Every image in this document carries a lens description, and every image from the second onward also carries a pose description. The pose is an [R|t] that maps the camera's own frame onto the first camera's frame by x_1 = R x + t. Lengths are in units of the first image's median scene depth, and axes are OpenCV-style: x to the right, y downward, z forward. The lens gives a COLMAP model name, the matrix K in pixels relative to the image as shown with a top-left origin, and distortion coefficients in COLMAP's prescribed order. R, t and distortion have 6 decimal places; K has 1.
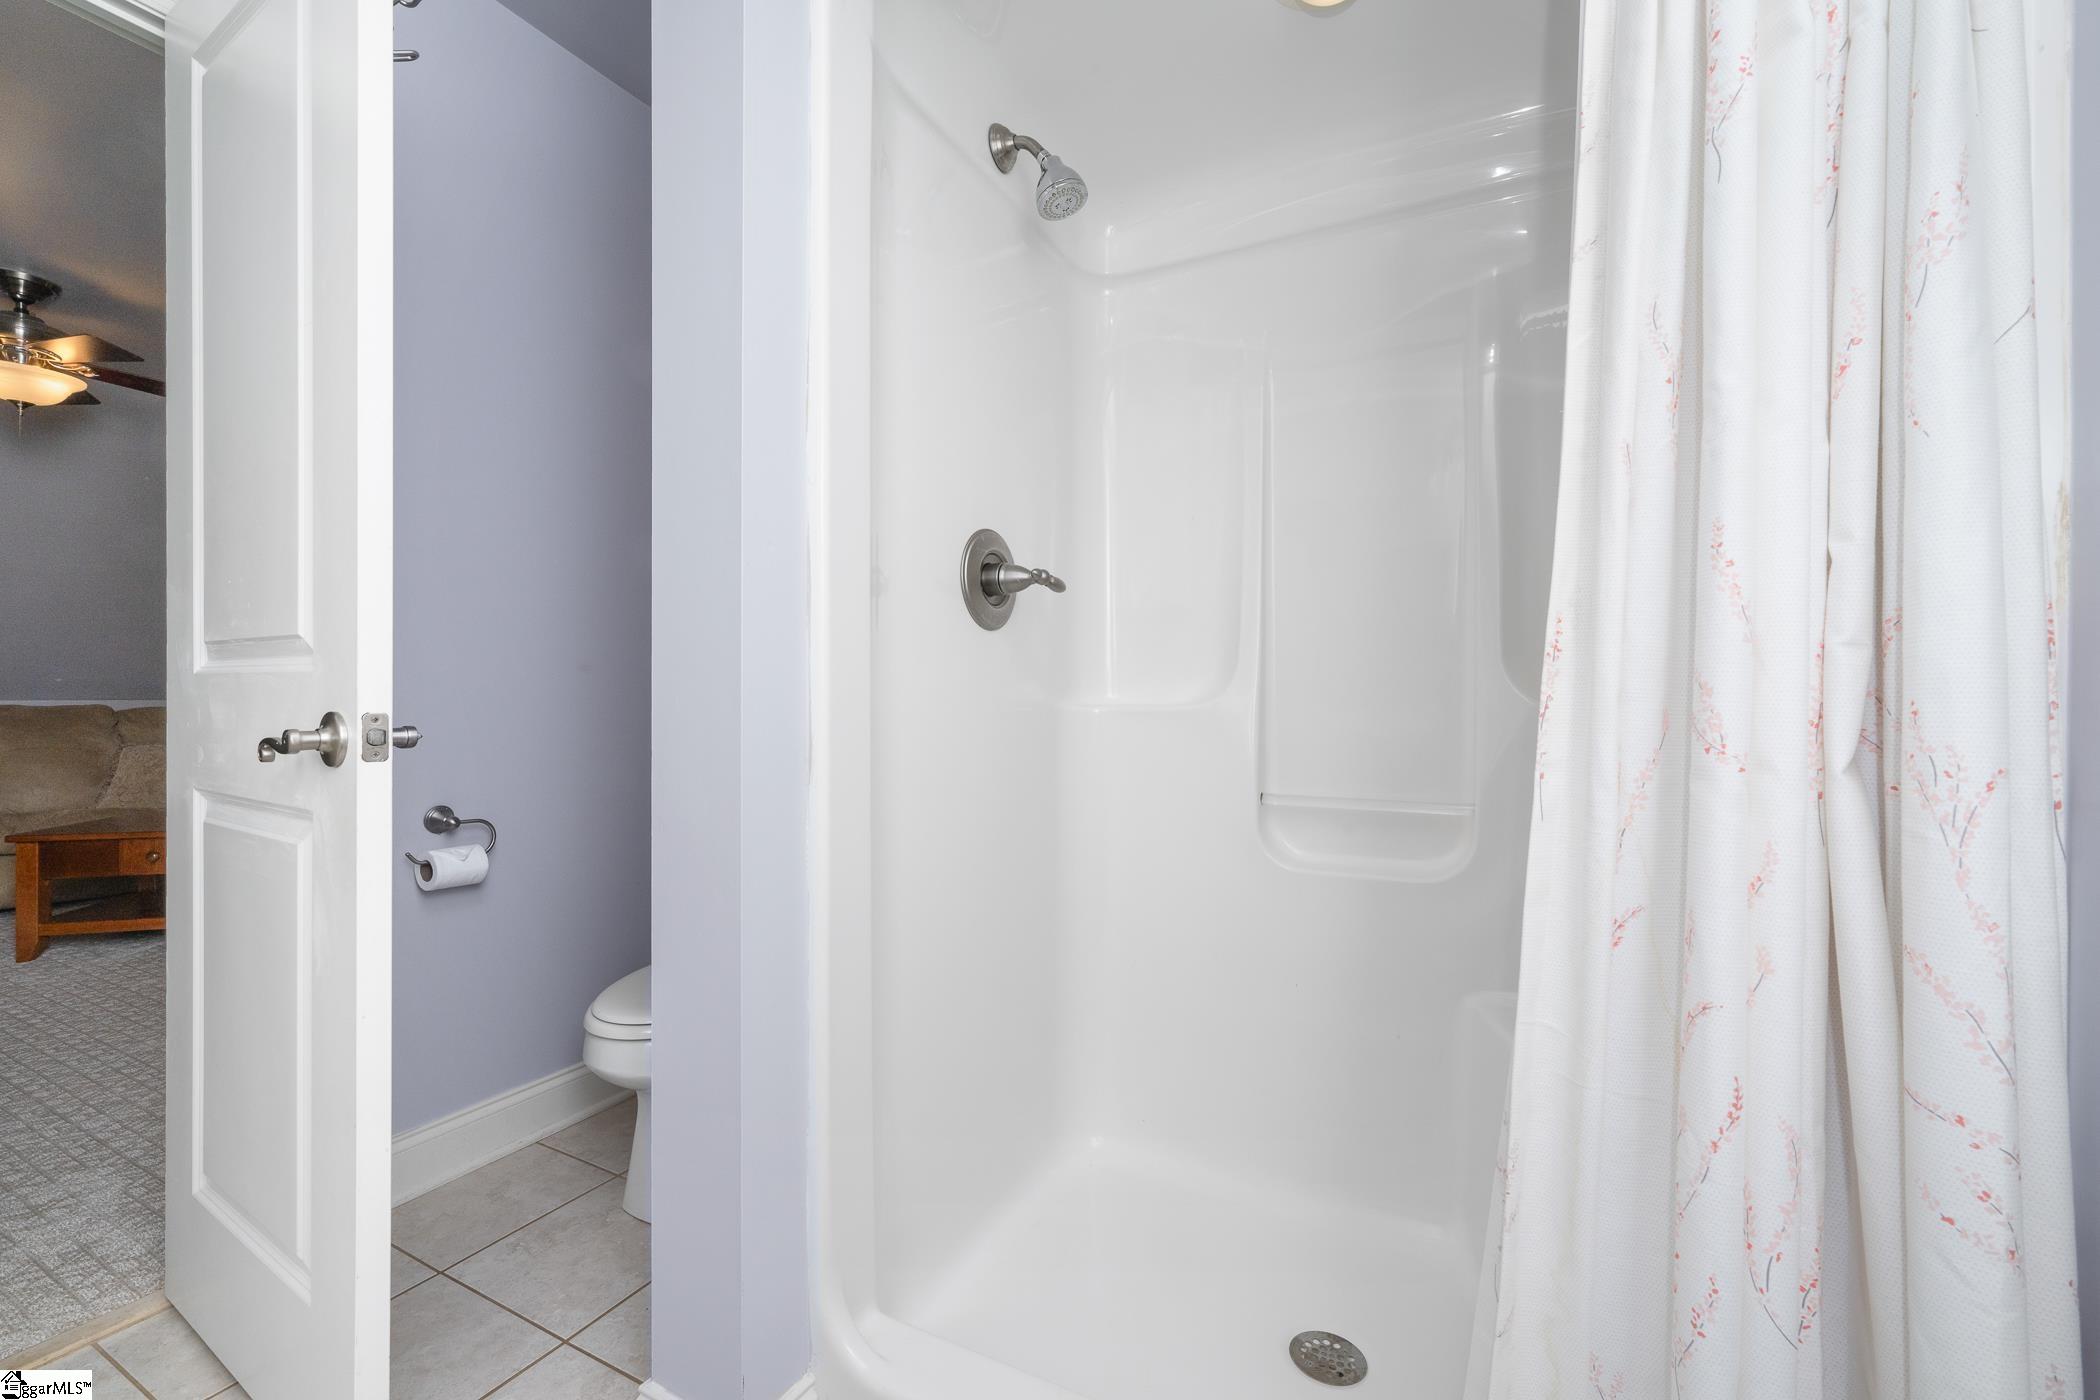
lens RADIAL K [[839.7, 0, 1046.5], [0, 839.7, 696.3], [0, 0, 1]] dist [-0.000864, -0.000504]
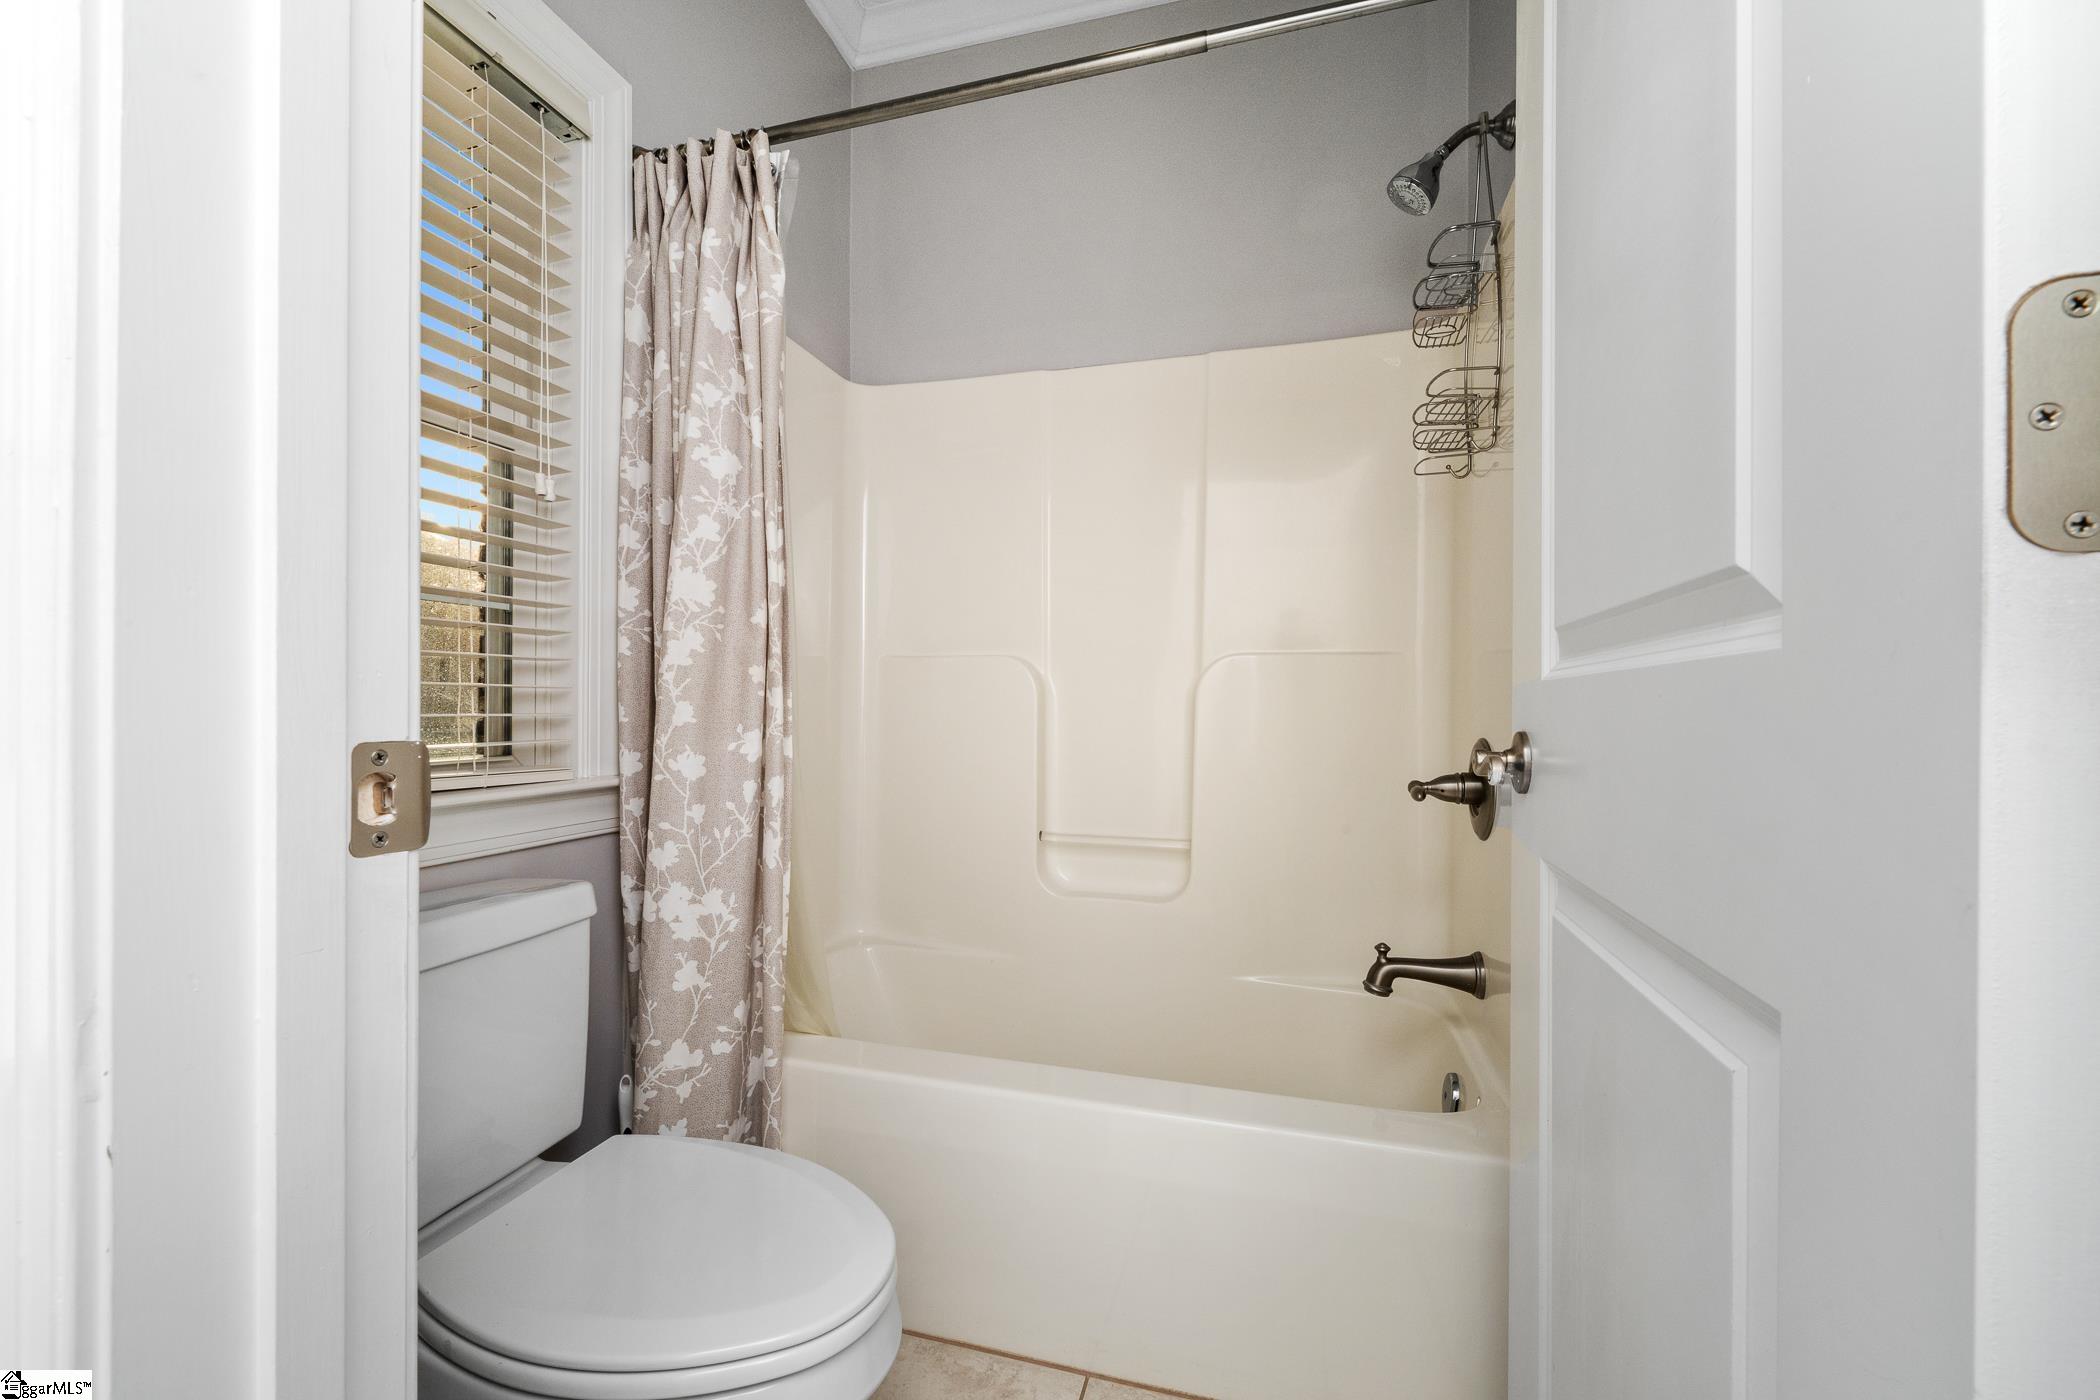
lens RADIAL K [[839.7, 0, 1050.2], [0, 839.7, 706.4], [0, 0, 1]] dist [-0.000864, -0.000504]
pose [[0.239071, 0.000062, -0.971002, -0.490141], [-0.012086, 0.999923, -0.002912, 0.001202], [0.970927, 0.012432, 0.239053, 0.489236]]
